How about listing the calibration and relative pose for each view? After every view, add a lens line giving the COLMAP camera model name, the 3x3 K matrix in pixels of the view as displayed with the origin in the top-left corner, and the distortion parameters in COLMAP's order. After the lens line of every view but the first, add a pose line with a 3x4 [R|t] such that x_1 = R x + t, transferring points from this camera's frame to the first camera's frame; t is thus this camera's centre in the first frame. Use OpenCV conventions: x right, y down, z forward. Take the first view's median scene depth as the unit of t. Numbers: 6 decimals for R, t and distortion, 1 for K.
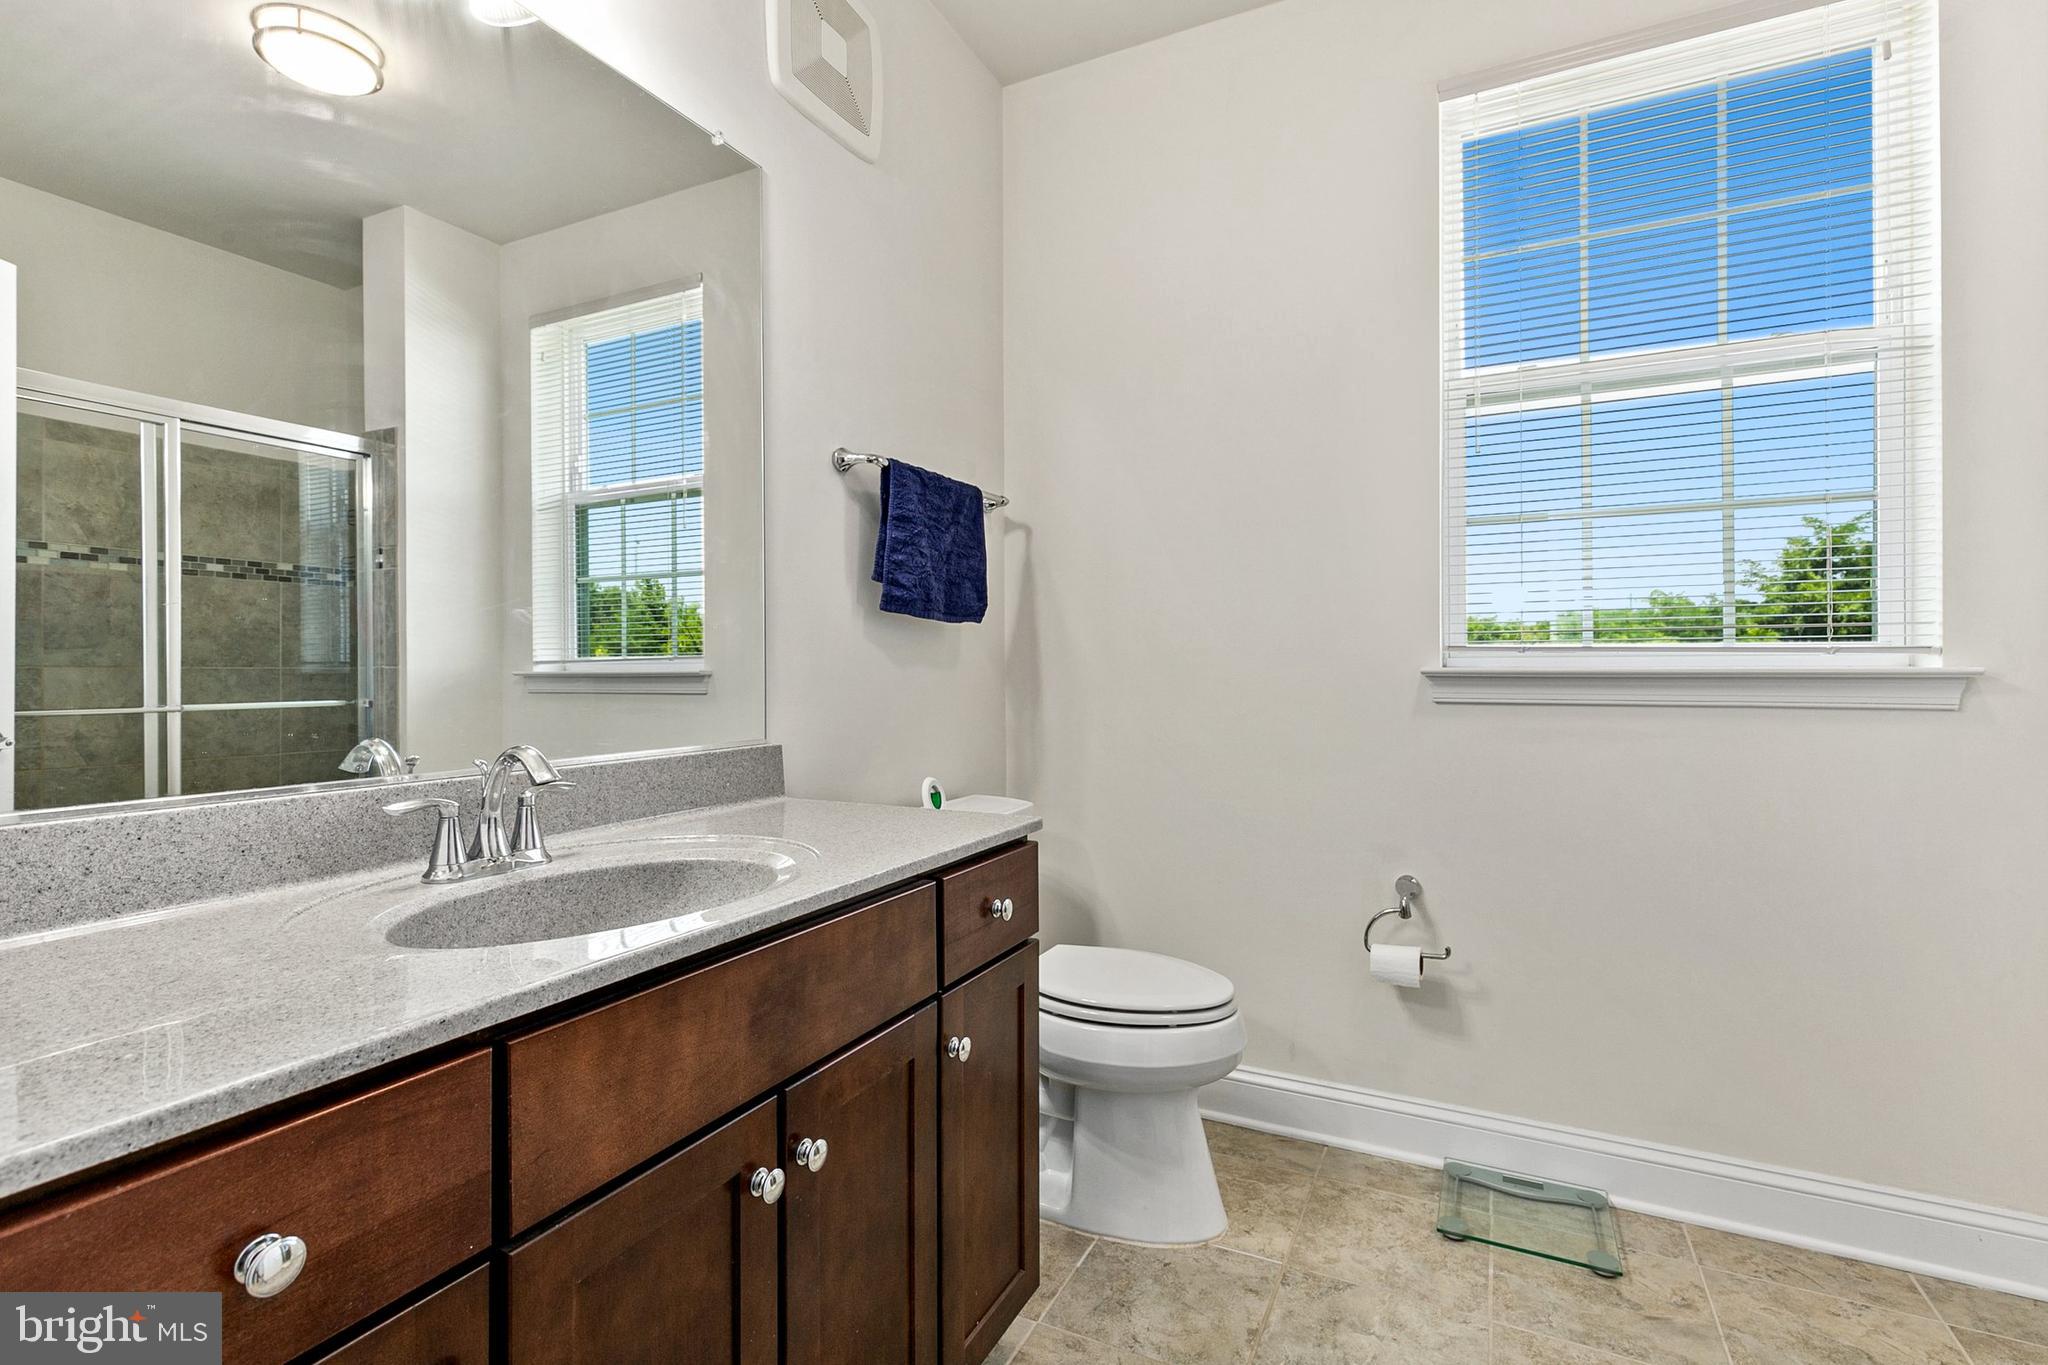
lens RADIAL K [[932.4, 0, 1017.6], [0, 932.4, 673.1], [0, 0, 1]] dist [0.006074, -0.002330]
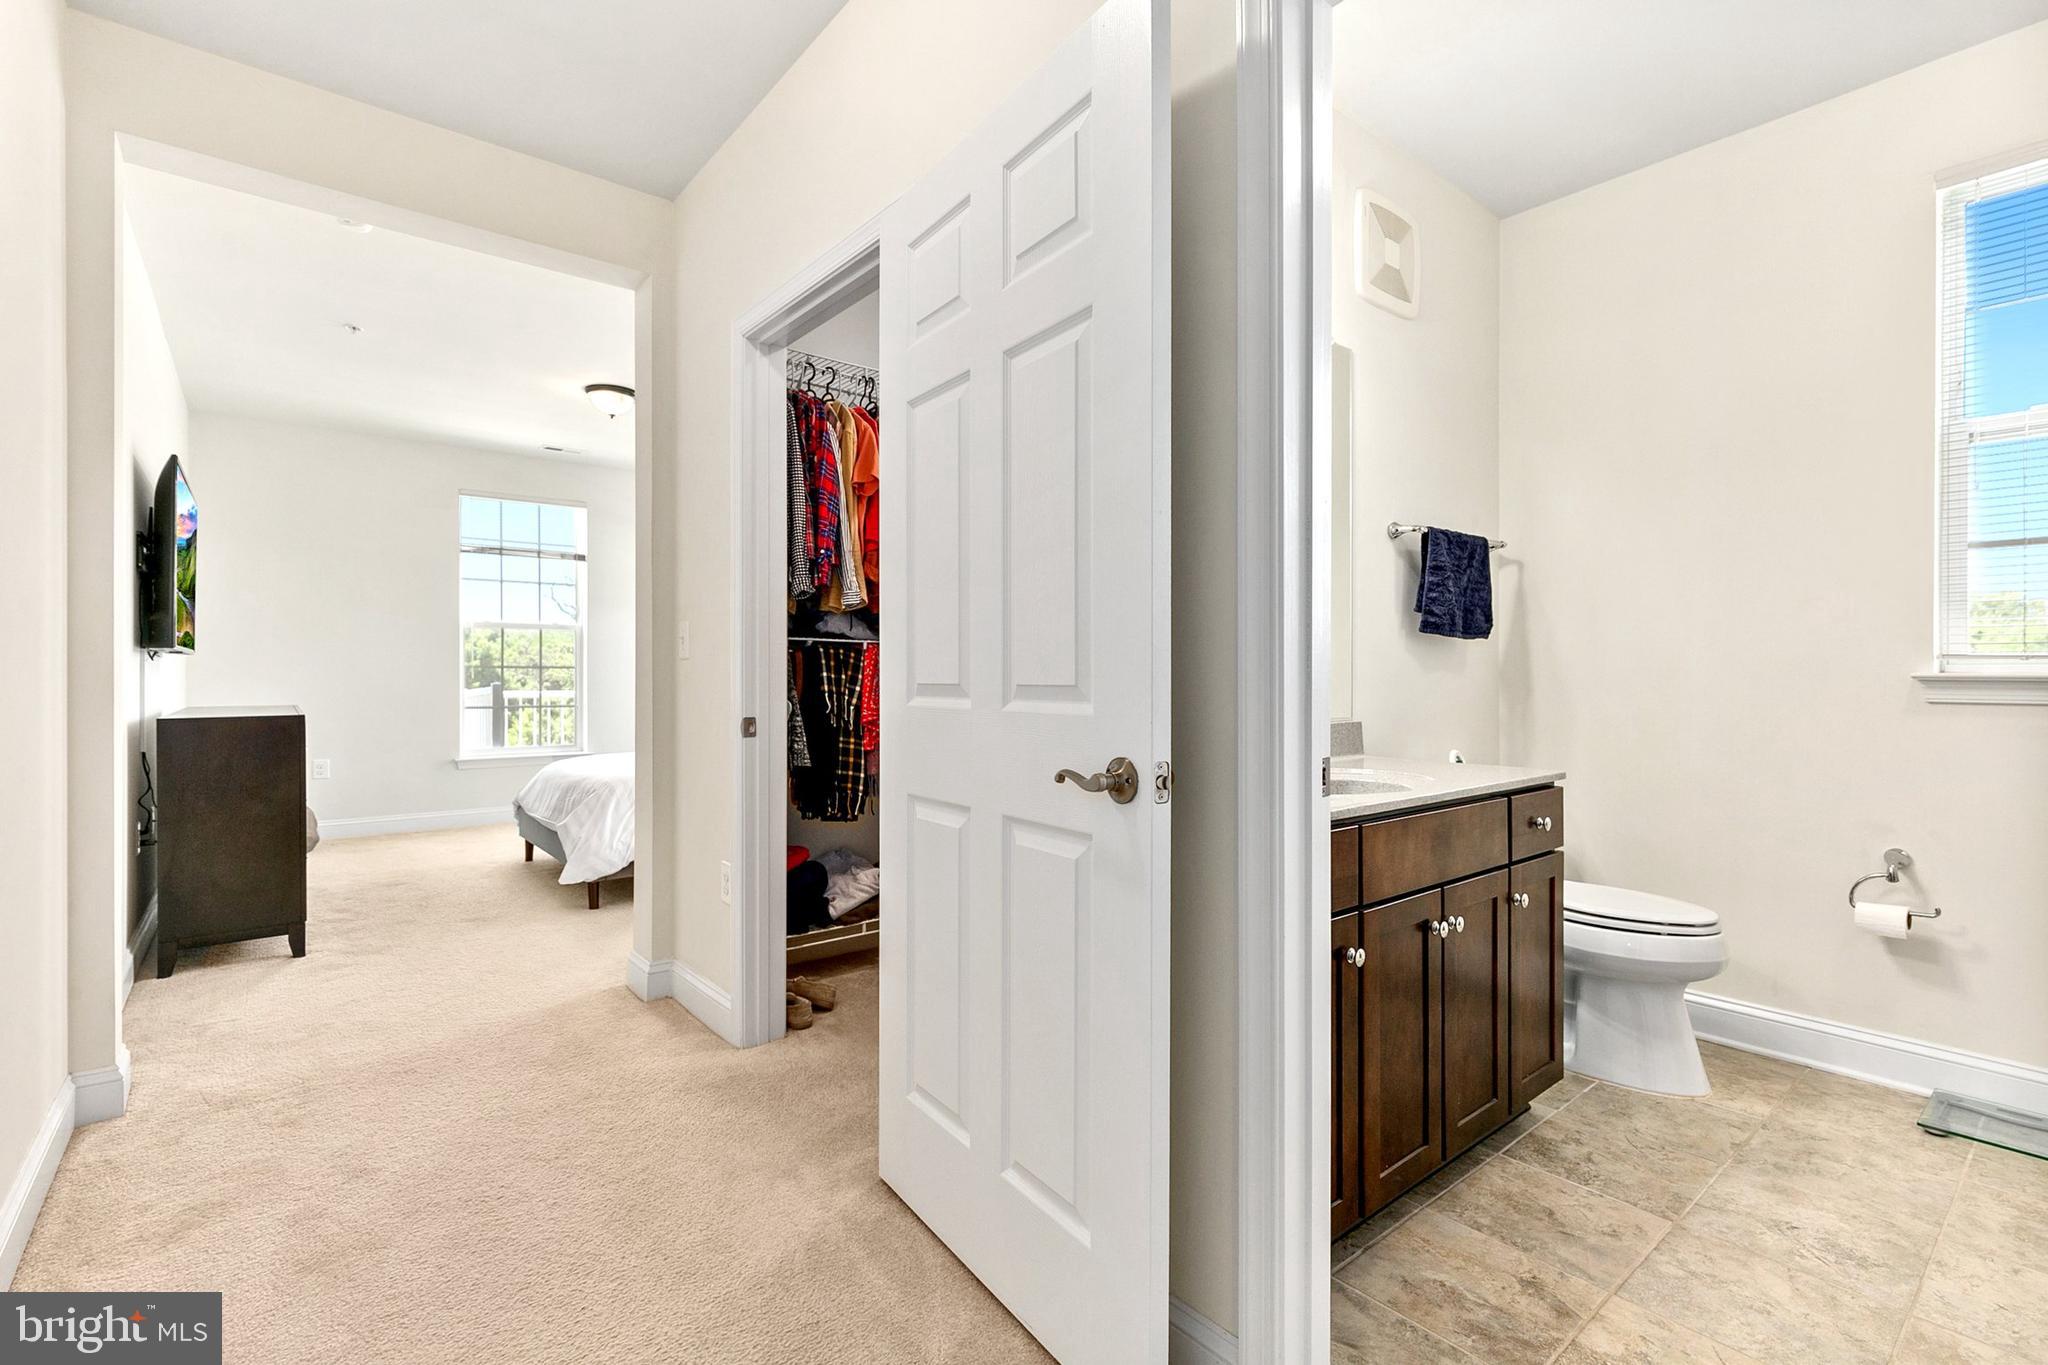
lens RADIAL K [[932.4, 0, 1007.6], [0, 932.4, 674.3], [0, 0, 1]] dist [0.006074, -0.002330]
pose [[0.916771, 0.004769, -0.399386, -0.166890], [-0.005502, 0.999985, -0.000689, 0.003011], [0.399376, 0.002829, 0.916783, -0.628504]]
